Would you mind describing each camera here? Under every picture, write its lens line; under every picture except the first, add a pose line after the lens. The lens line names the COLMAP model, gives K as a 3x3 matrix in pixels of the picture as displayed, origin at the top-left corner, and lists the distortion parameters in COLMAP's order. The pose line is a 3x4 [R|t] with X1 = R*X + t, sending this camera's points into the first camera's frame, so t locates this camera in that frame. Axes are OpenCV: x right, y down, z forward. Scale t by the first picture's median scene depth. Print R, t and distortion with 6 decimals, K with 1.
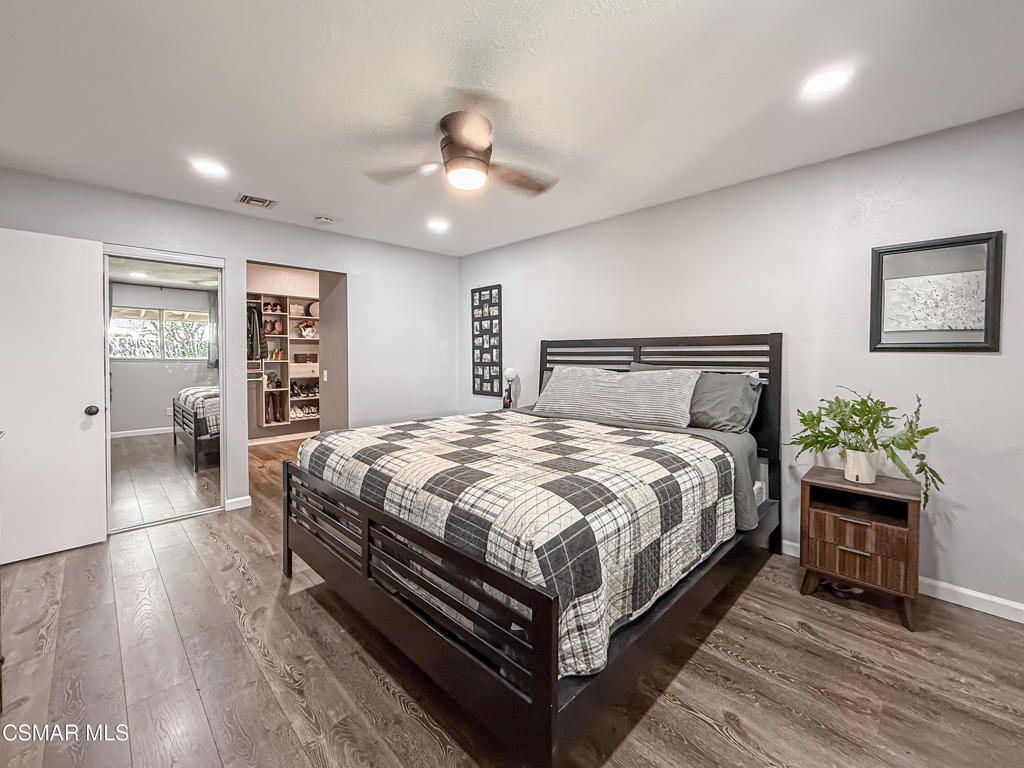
lens RADIAL K [[415.6, 0, 510.6], [0, 415.6, 365.0], [0, 0, 1]] dist [-0.001026, -0.000269]
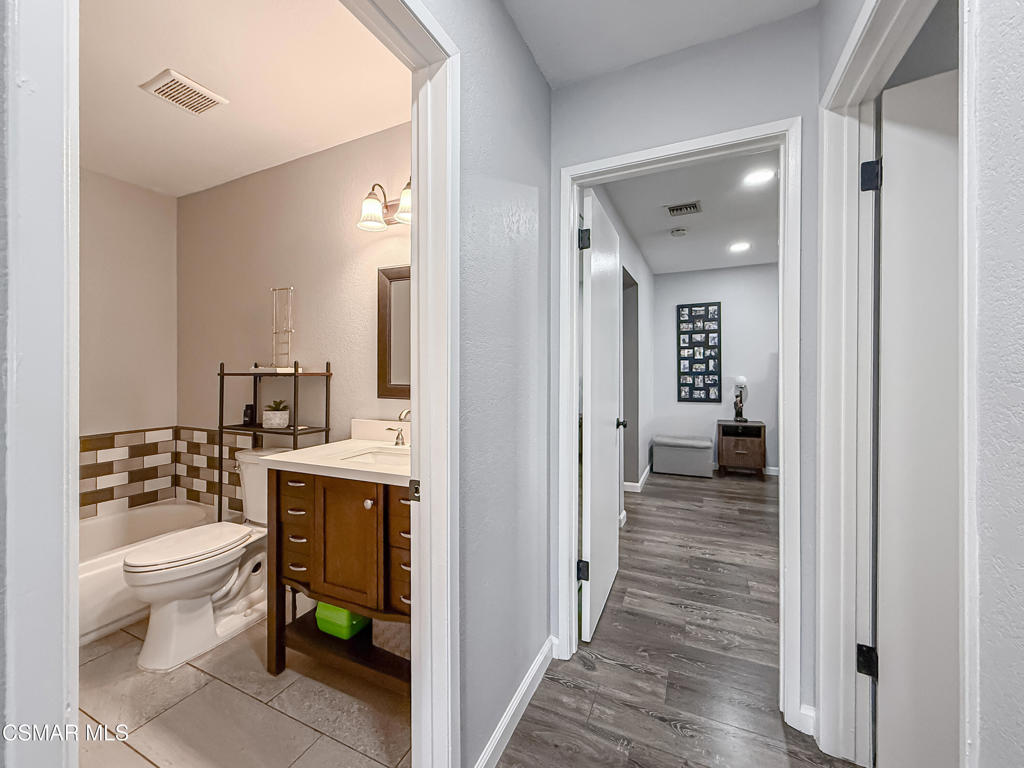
lens RADIAL K [[415.6, 0, 514.1], [0, 415.6, 381.0], [0, 0, 1]] dist [-0.001026, -0.000269]
pose [[0.937143, -0.019028, 0.348427, -0.912001], [0.017257, 0.999818, 0.008187, 0.000179], [-0.348519, -0.001660, 0.937300, 0.139522]]
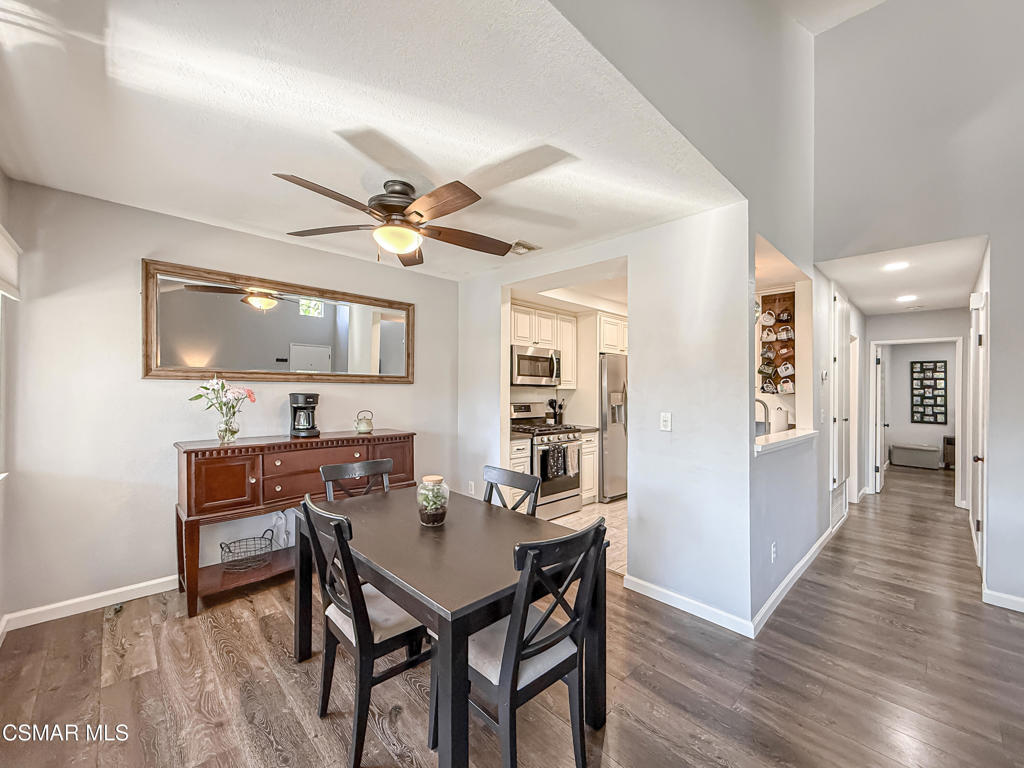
lens RADIAL K [[415.6, 0, 501.5], [0, 415.6, 383.8], [0, 0, 1]] dist [-0.001026, -0.000269]
pose [[0.999257, 0.007618, -0.037774, -1.786161], [-0.008484, 0.999703, -0.022827, -0.038367], [0.037589, 0.023130, 0.999026, -0.799378]]
